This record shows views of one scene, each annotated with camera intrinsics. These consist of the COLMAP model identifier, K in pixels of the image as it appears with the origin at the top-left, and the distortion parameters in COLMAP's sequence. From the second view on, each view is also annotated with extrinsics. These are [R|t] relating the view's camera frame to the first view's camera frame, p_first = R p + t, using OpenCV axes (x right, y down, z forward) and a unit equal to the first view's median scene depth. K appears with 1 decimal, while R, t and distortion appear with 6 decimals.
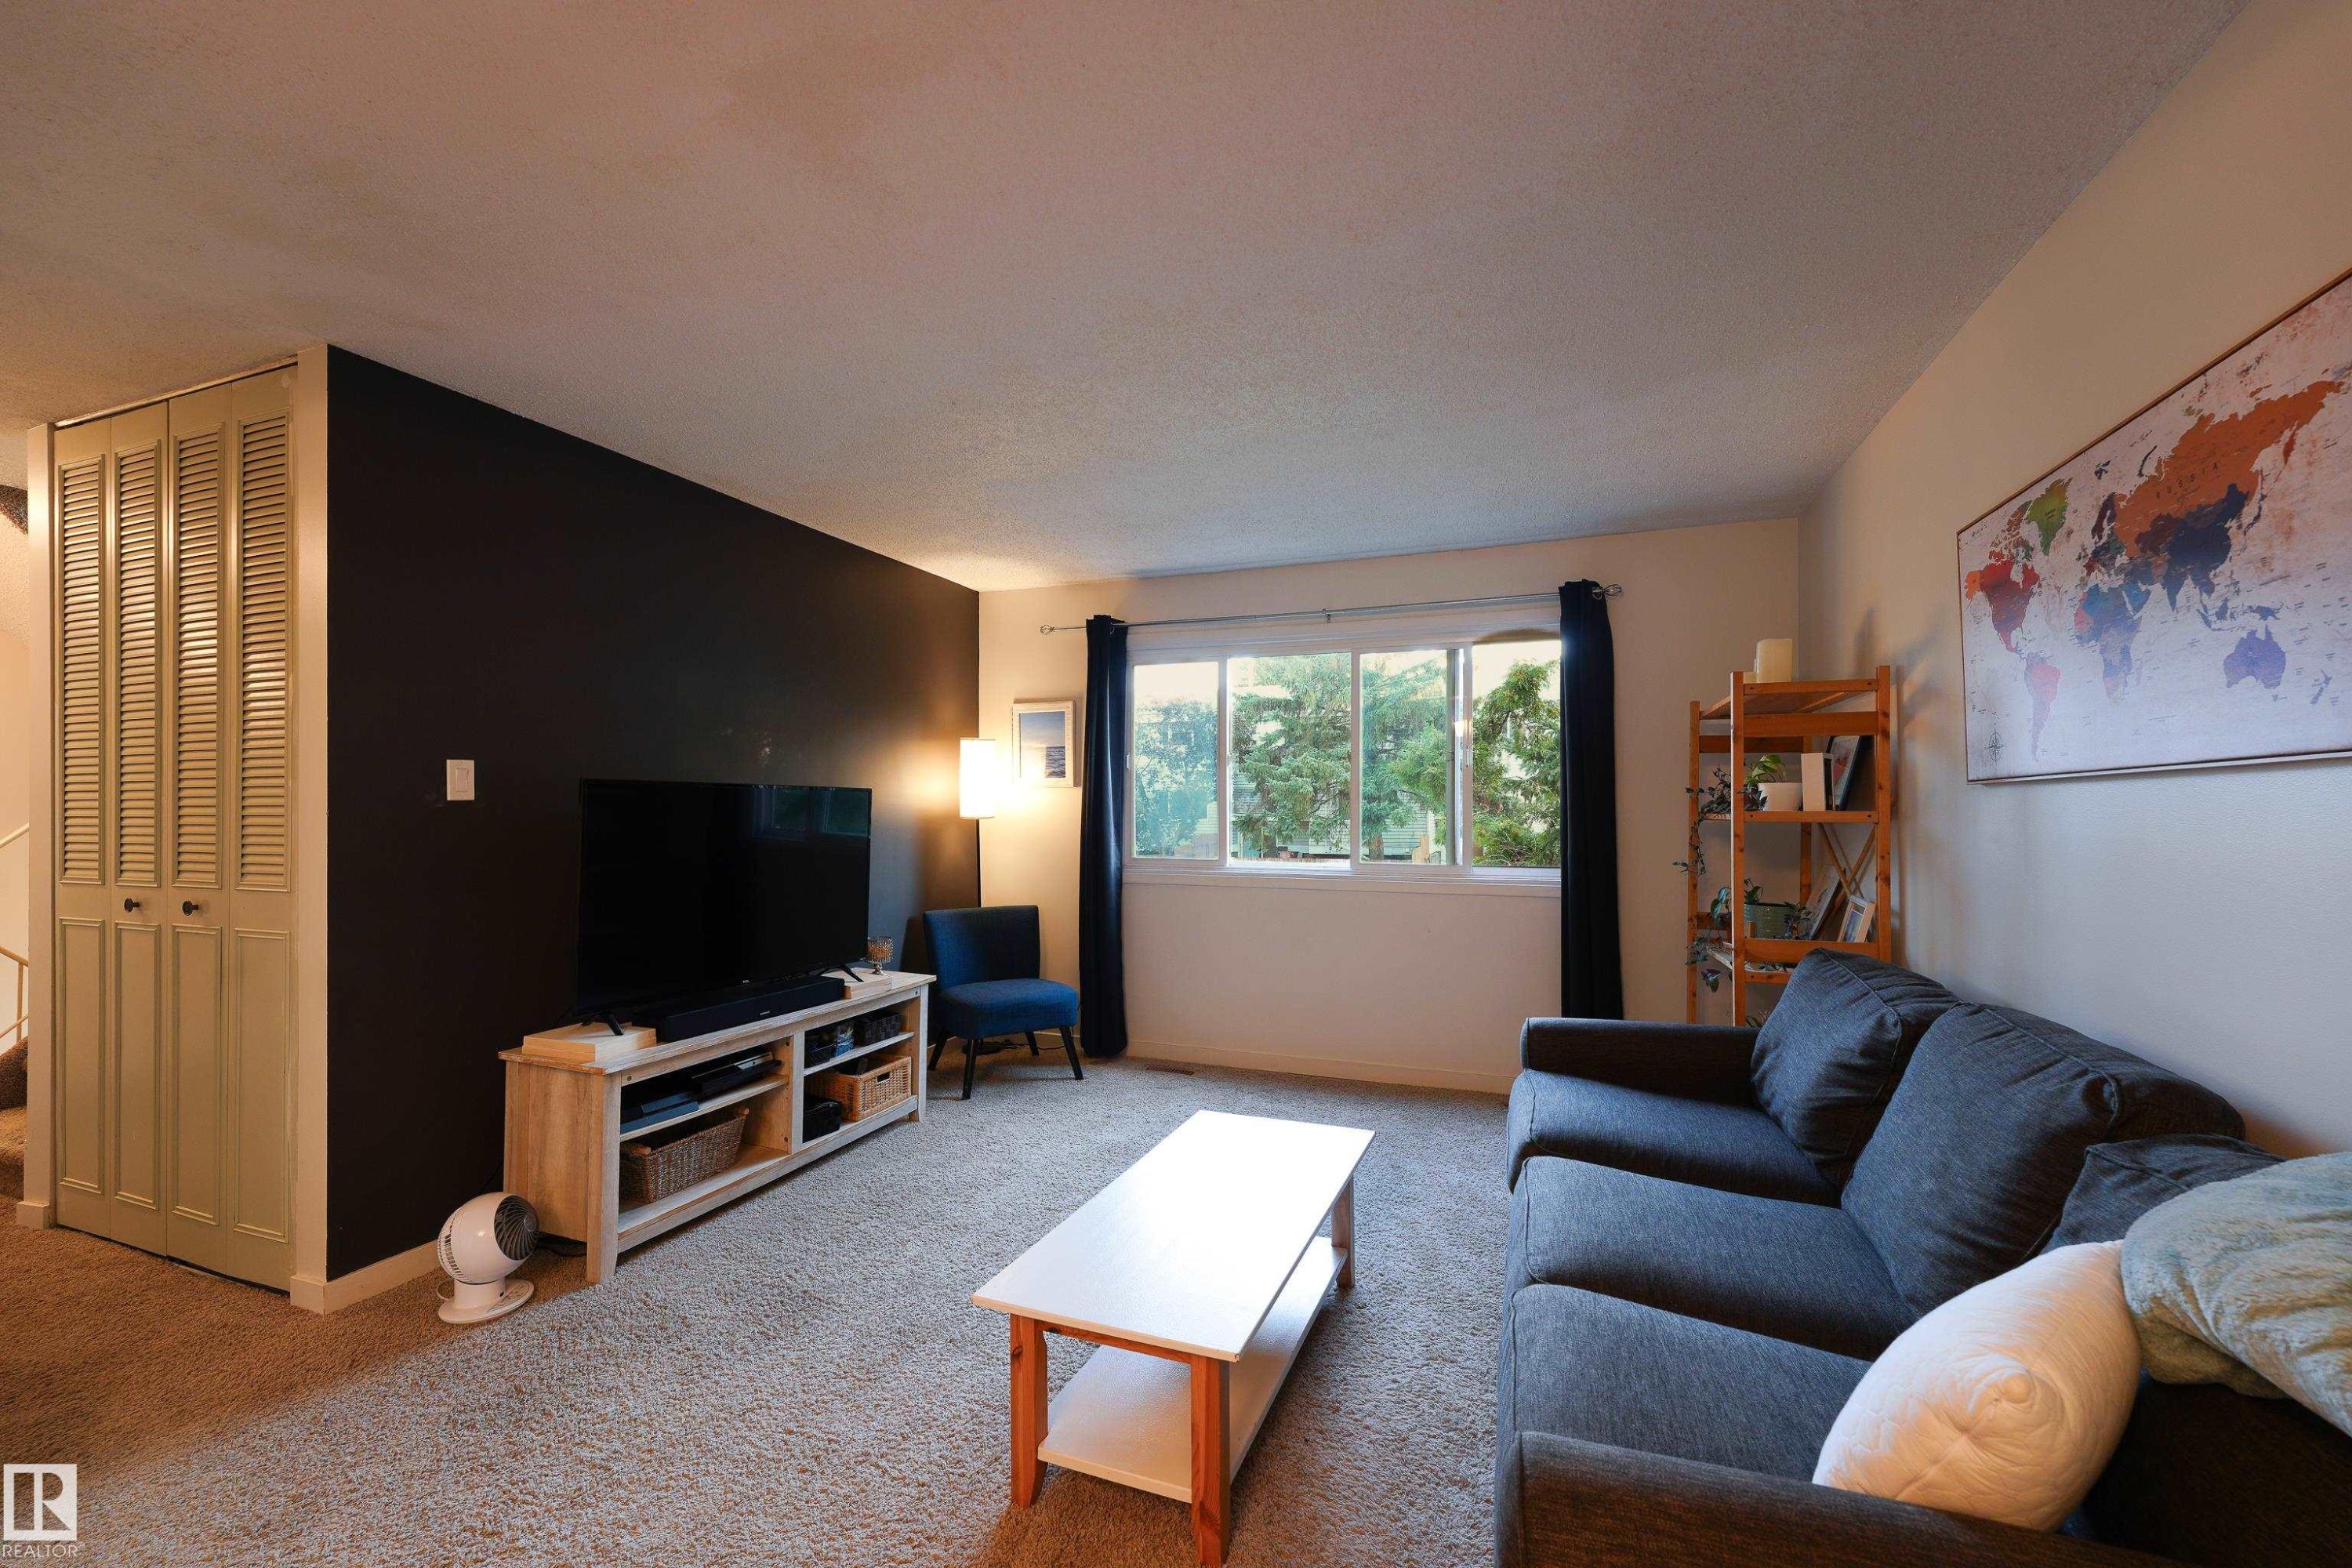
lens RADIAL K [[962.9, 0, 1181.1], [0, 962.9, 796.9], [0, 0, 1]] dist [-0.000329, -0.000041]
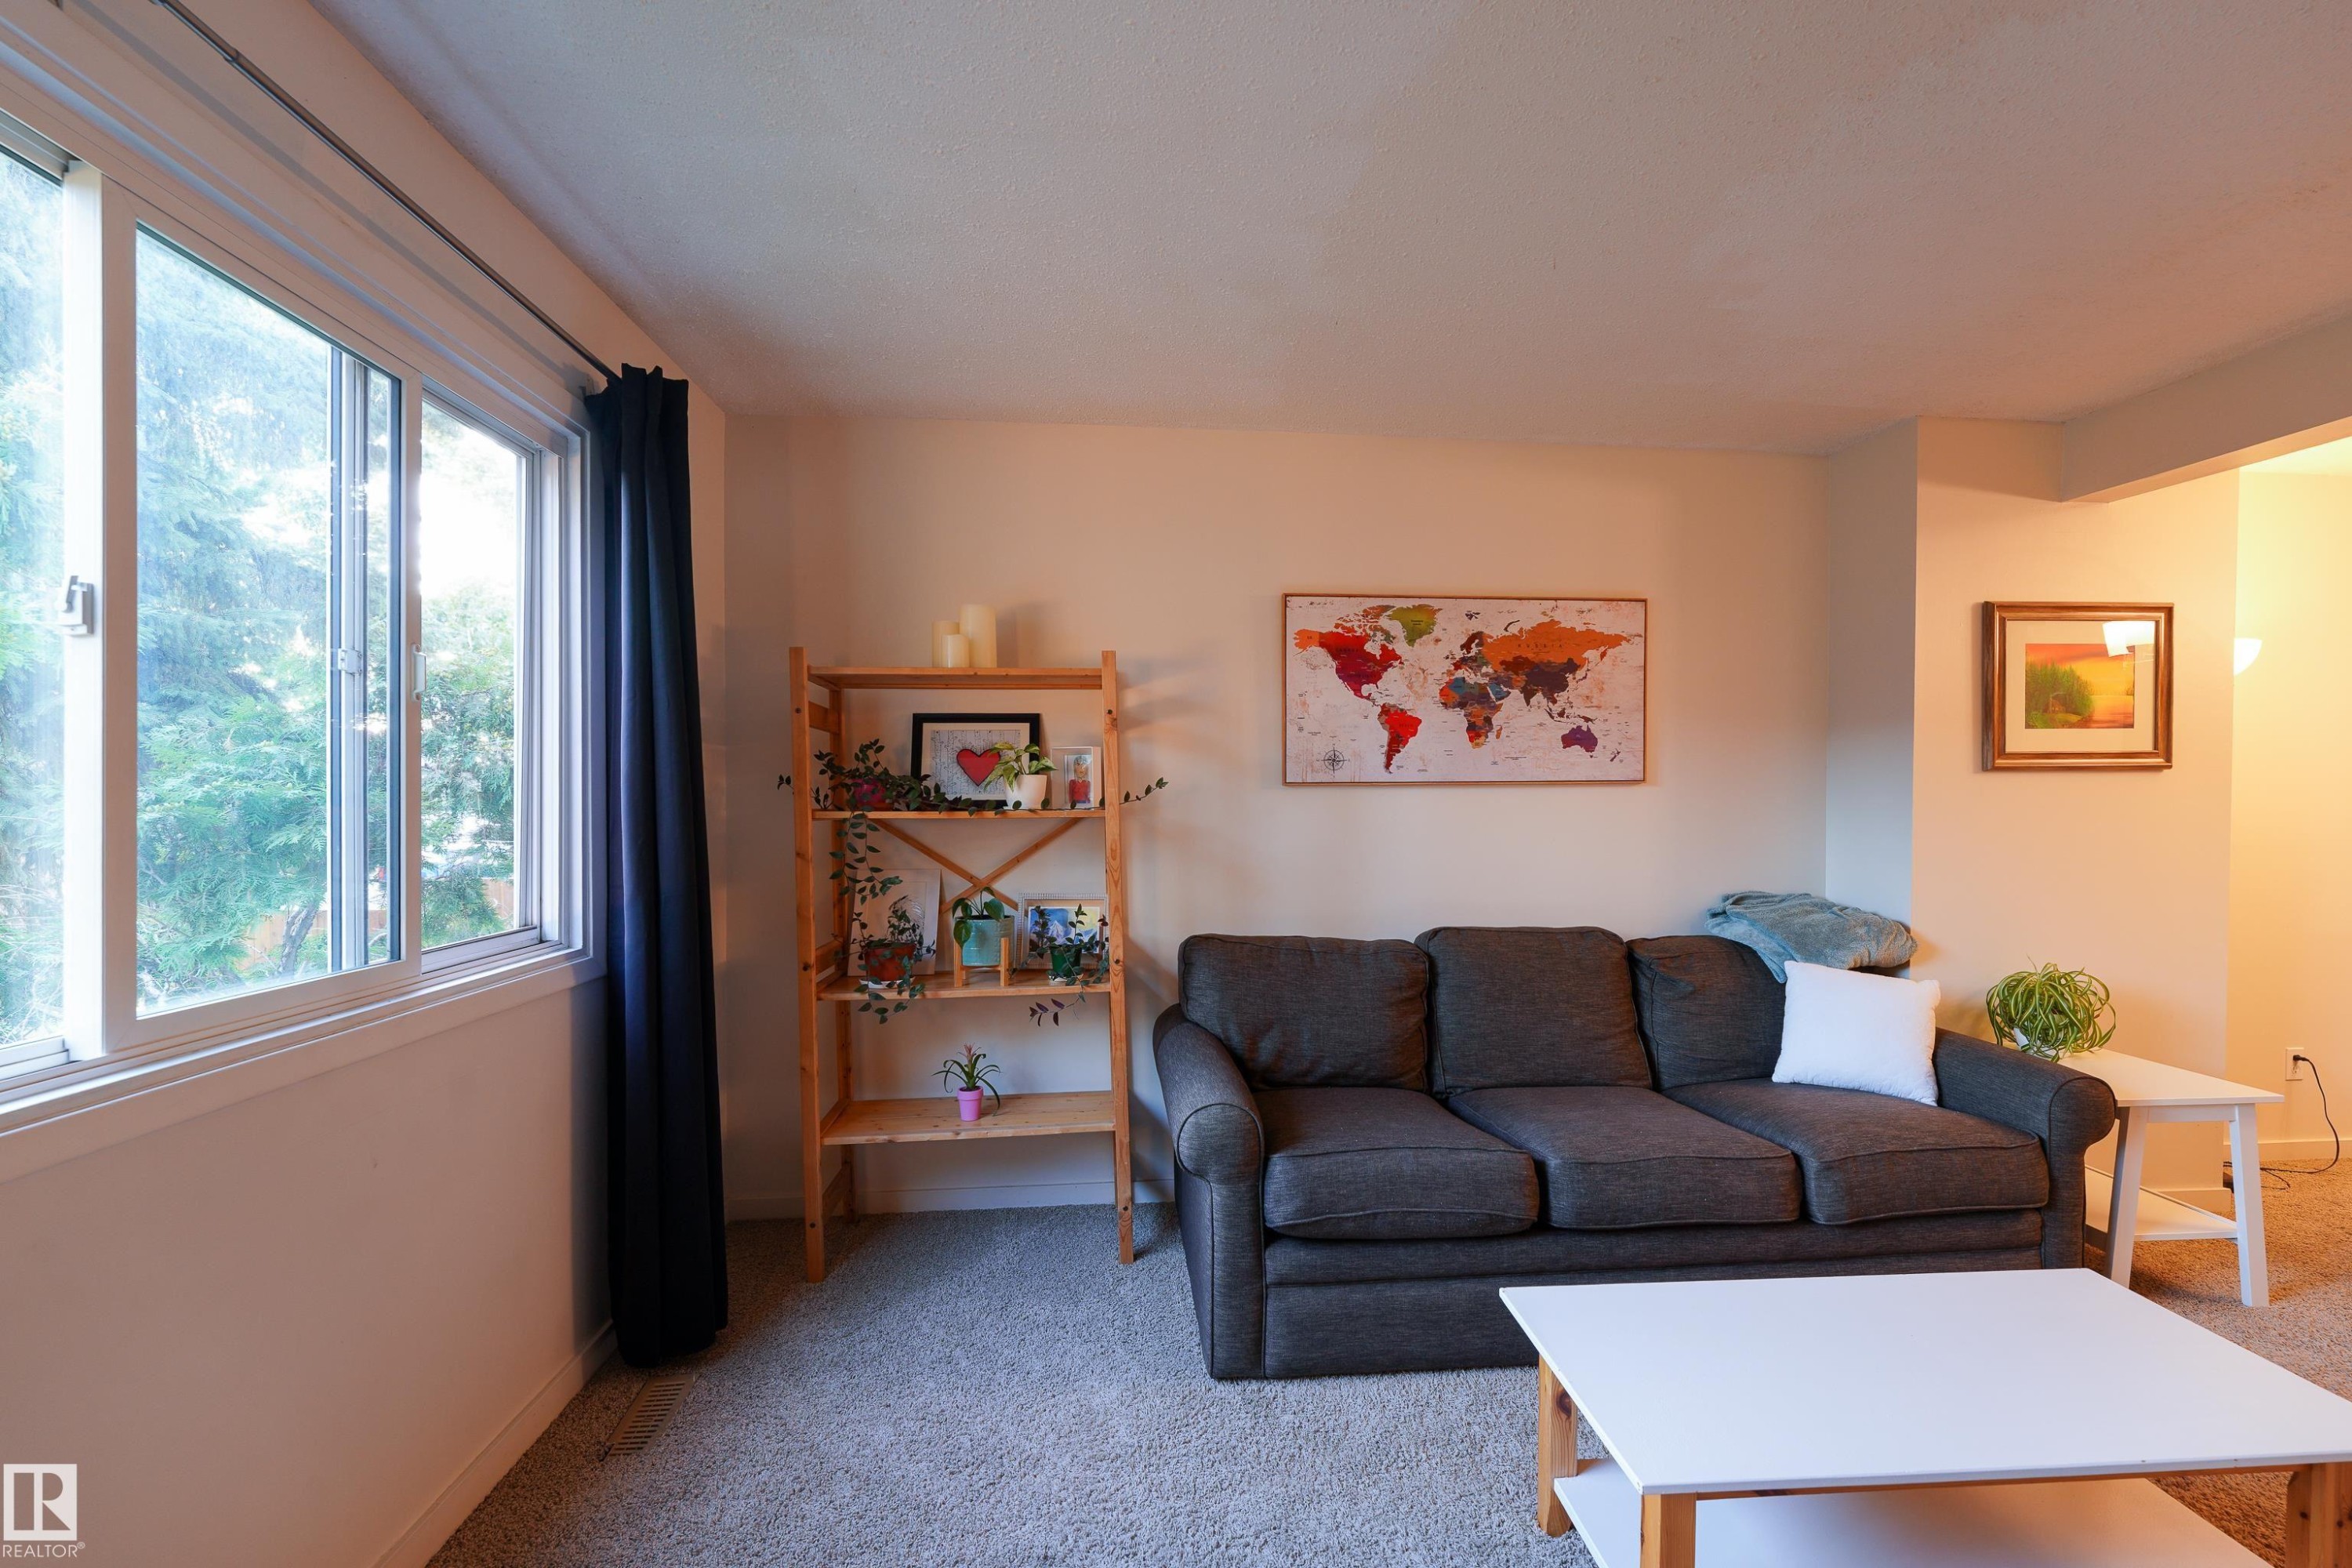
lens RADIAL K [[986.7, 0, 1198.4], [0, 986.7, 813.8], [0, 0, 1]] dist [-0.000609, 0.000175]
pose [[-0.445024, -0.014548, 0.895400, -0.278119], [-0.010424, 0.999884, 0.011064, 0.009810], [-0.895458, -0.004410, -0.445125, 1.338683]]
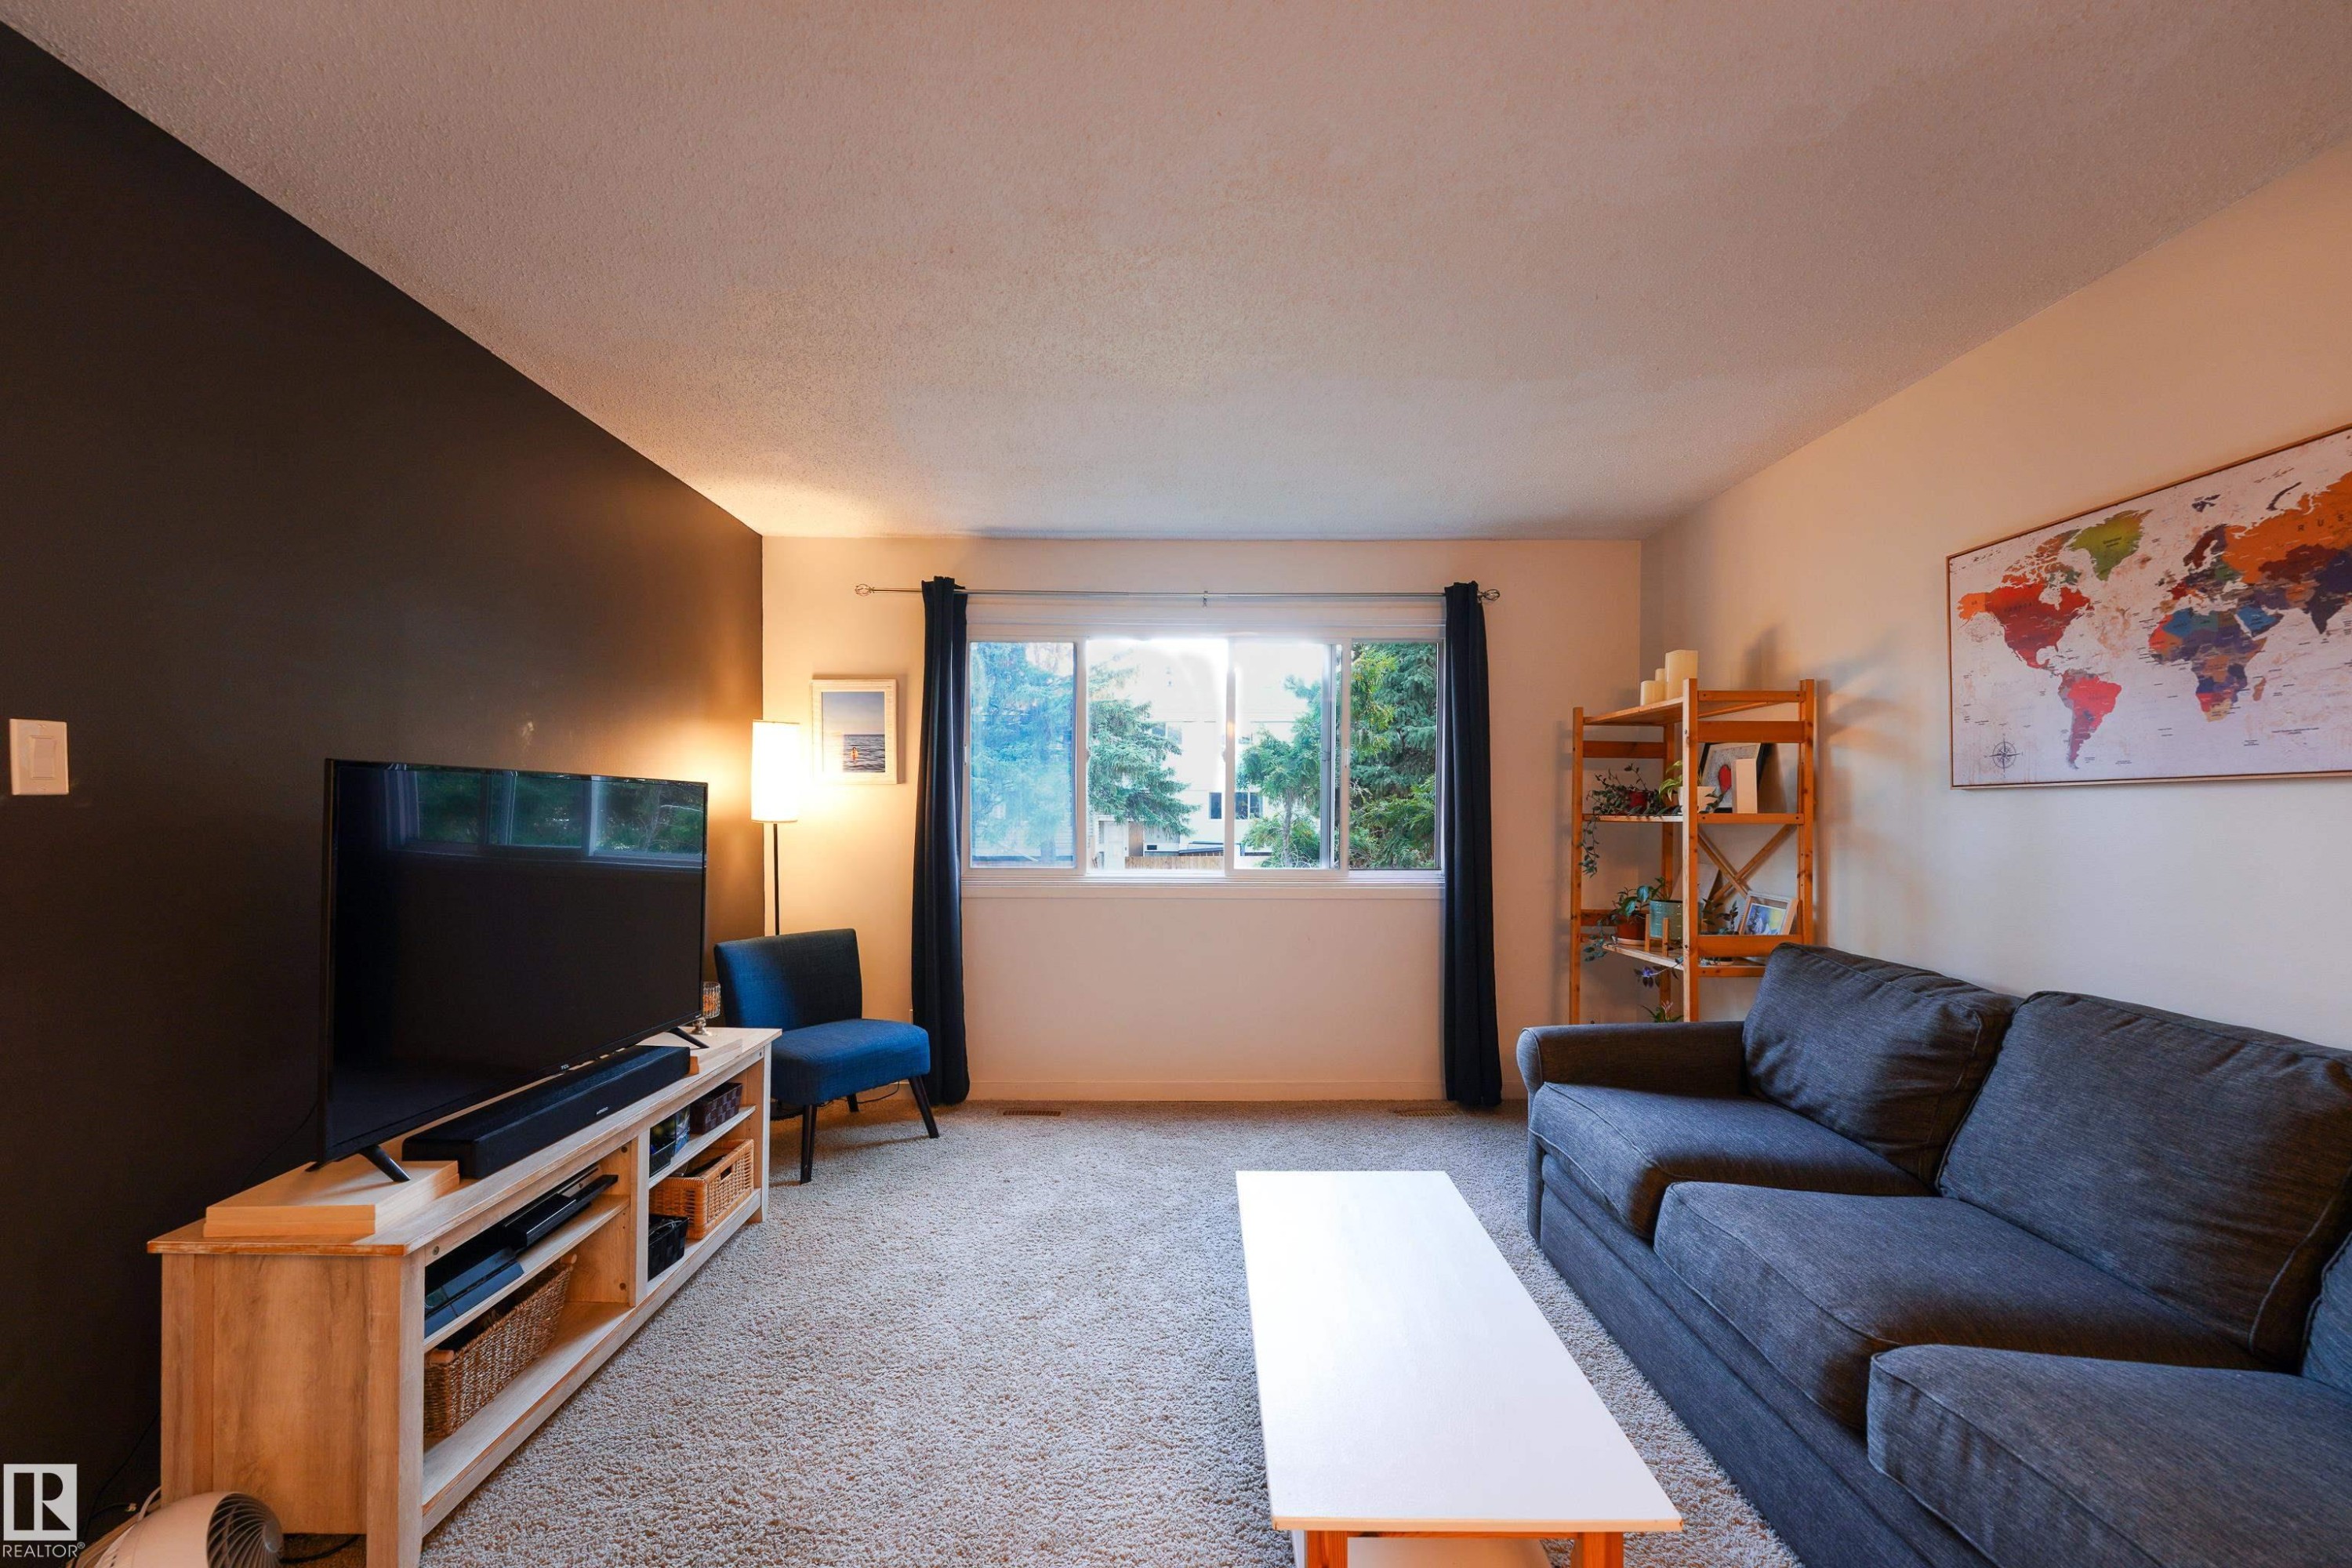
lens RADIAL K [[965.8, 0, 1180.0], [0, 965.8, 820.7], [0, 0, 1]] dist [-0.001378, 0.000121]
pose [[0.931619, -0.003287, 0.363421, -0.311792], [-0.005343, 0.999727, 0.022739, 0.001878], [-0.363396, -0.023126, 0.931348, 0.230859]]
